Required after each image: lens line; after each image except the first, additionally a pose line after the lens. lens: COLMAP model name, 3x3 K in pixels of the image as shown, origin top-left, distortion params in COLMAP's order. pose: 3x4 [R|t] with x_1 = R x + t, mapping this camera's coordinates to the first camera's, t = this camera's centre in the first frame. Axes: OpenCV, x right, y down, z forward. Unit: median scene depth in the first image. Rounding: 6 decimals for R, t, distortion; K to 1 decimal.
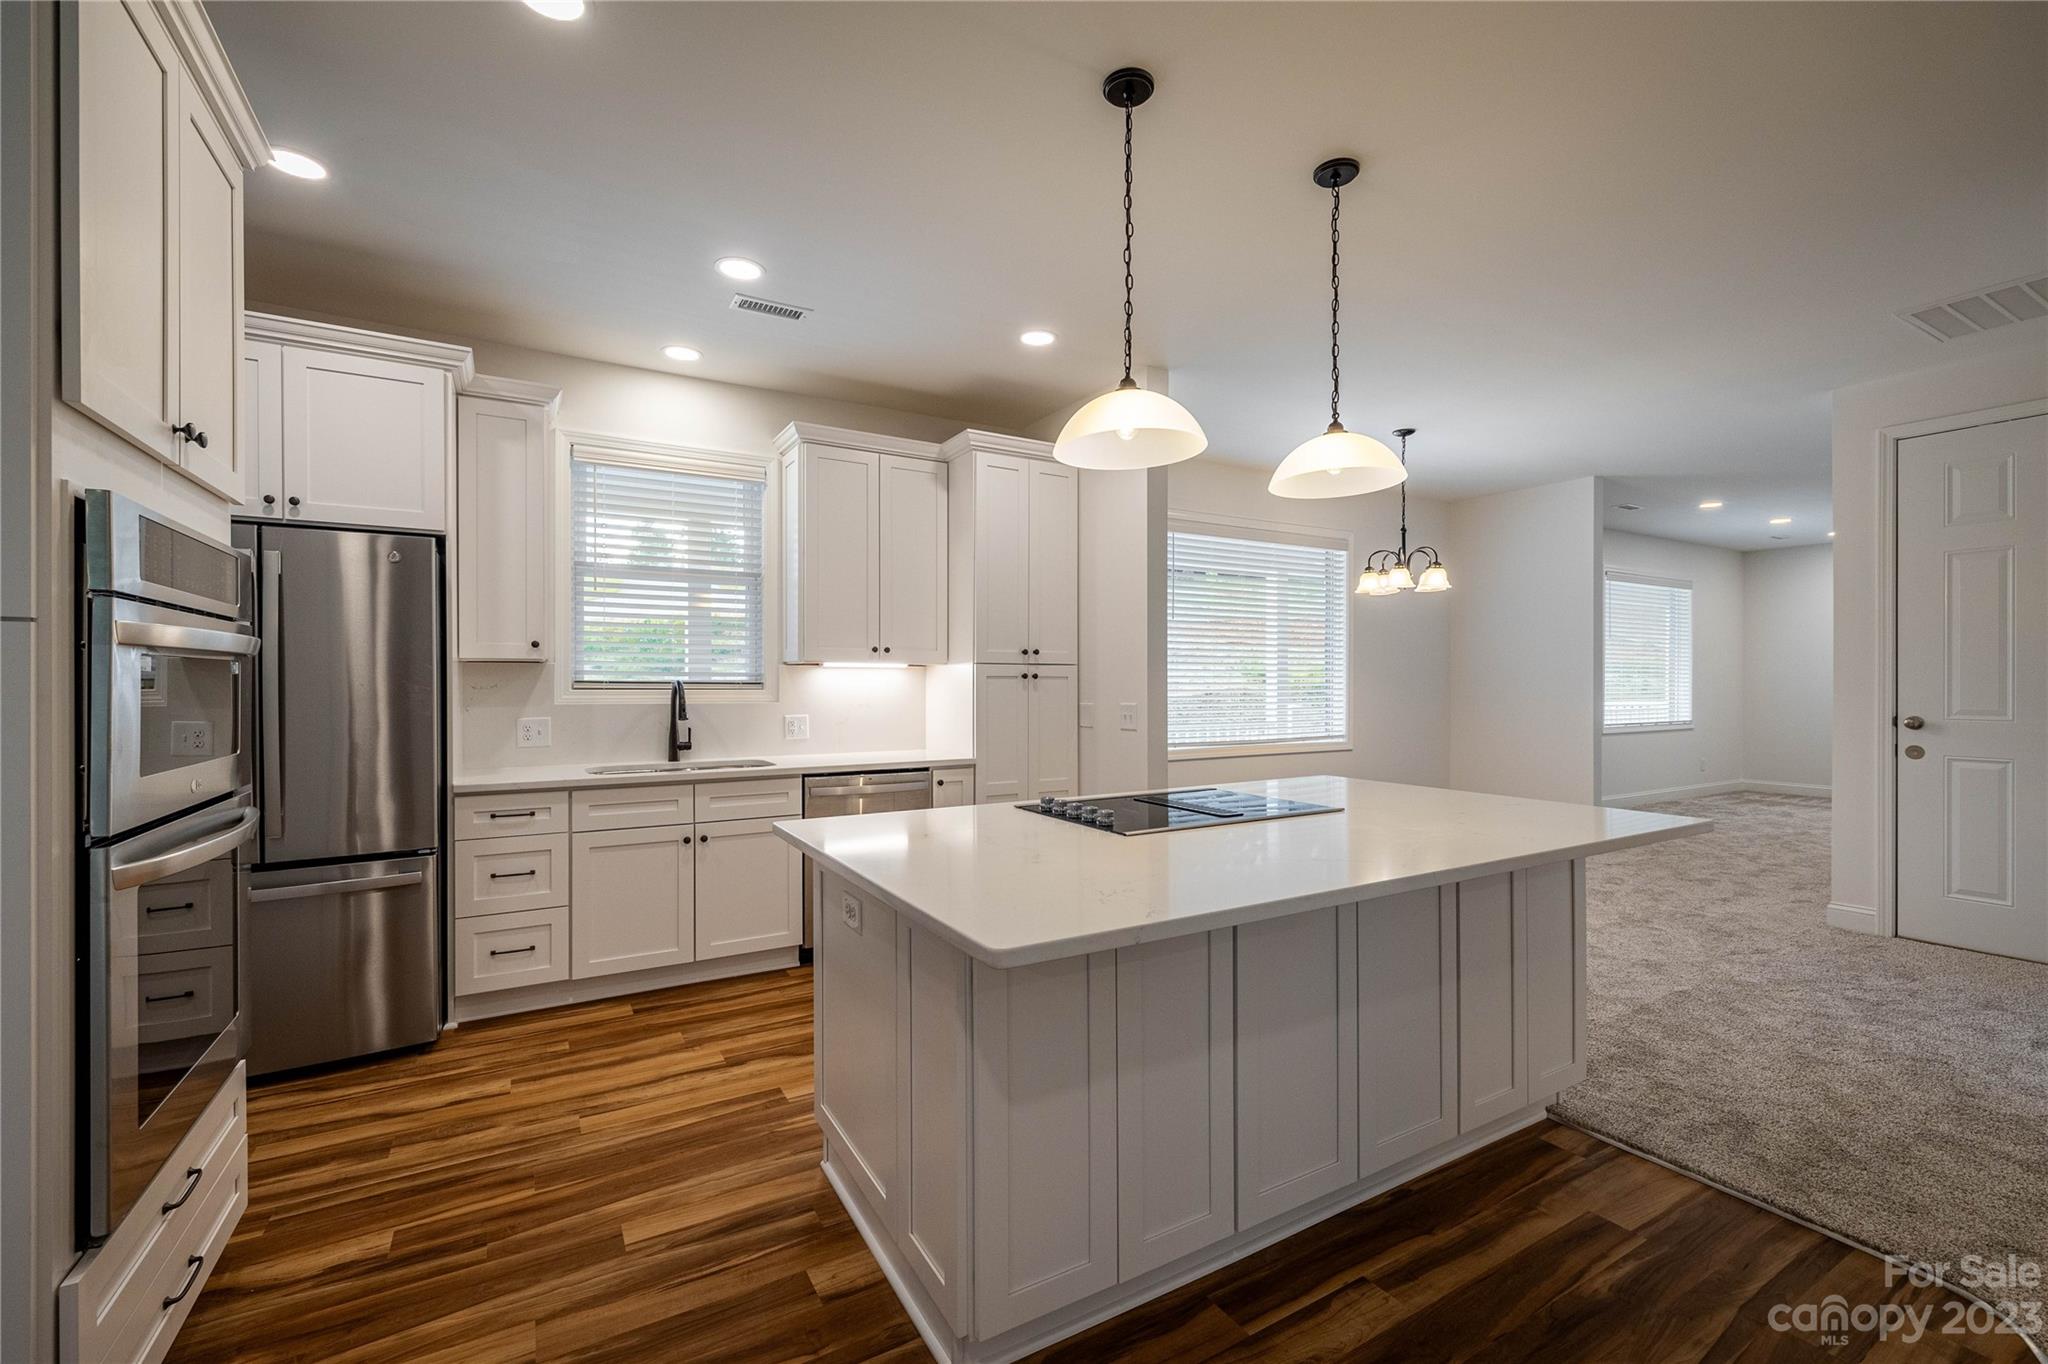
lens RADIAL K [[881.6, 0, 1026.5], [0, 881.6, 681.7], [0, 0, 1]] dist [-0.001131, 0.000206]
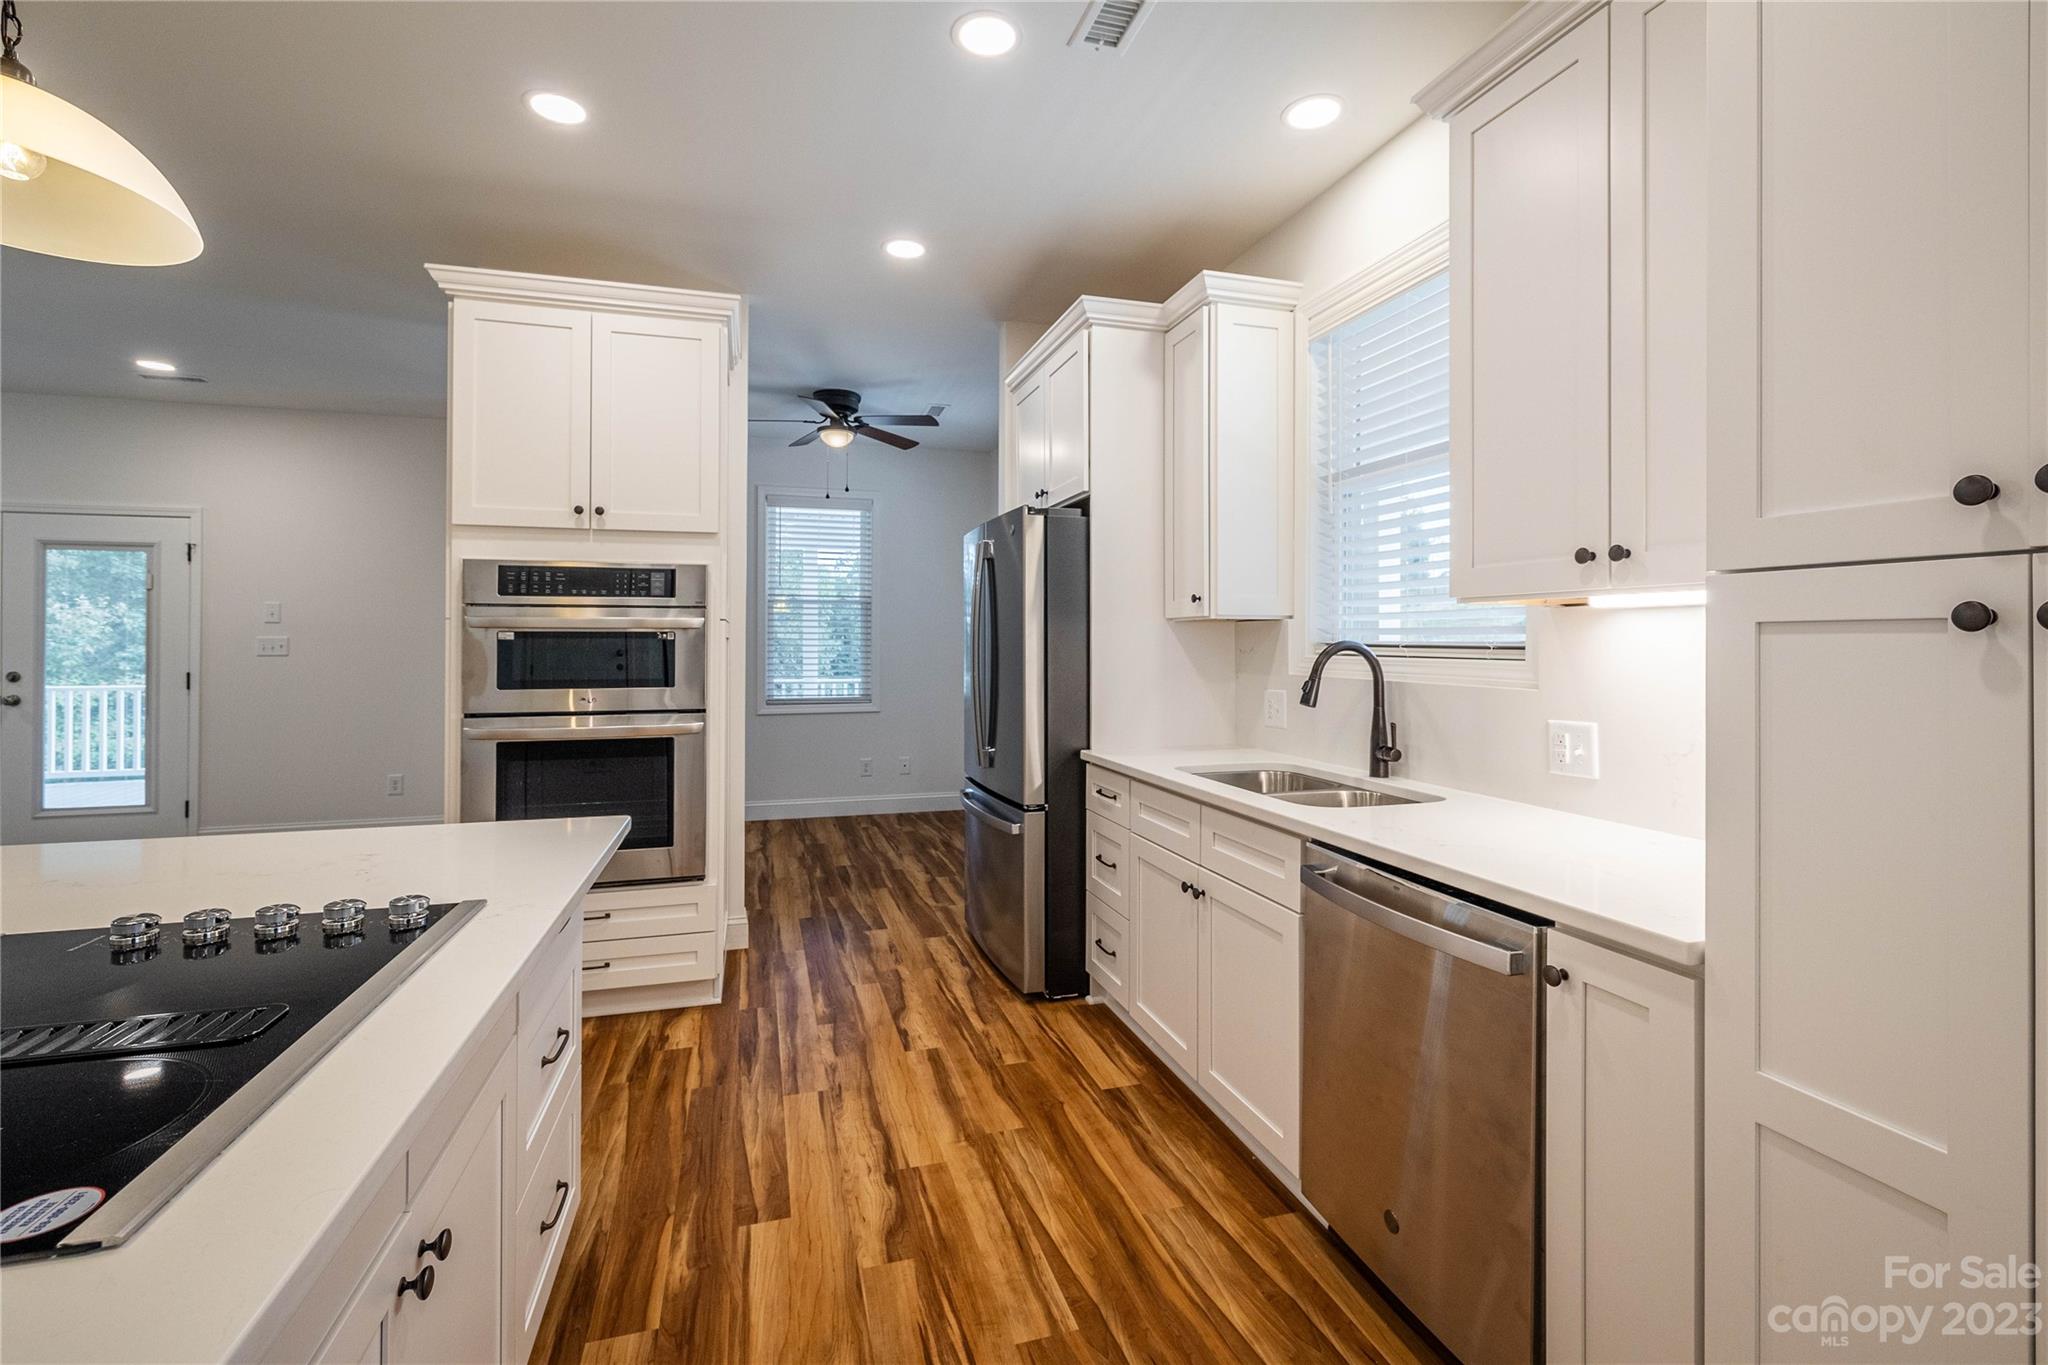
lens RADIAL K [[881.6, 0, 986.1], [0, 881.6, 634.2], [0, 0, 1]] dist [-0.001131, 0.000206]
pose [[-0.245517, -0.010158, -0.969339, 0.349376], [-0.001412, 0.999948, -0.010121, -0.000441], [0.969391, -0.001116, -0.245519, 1.247453]]
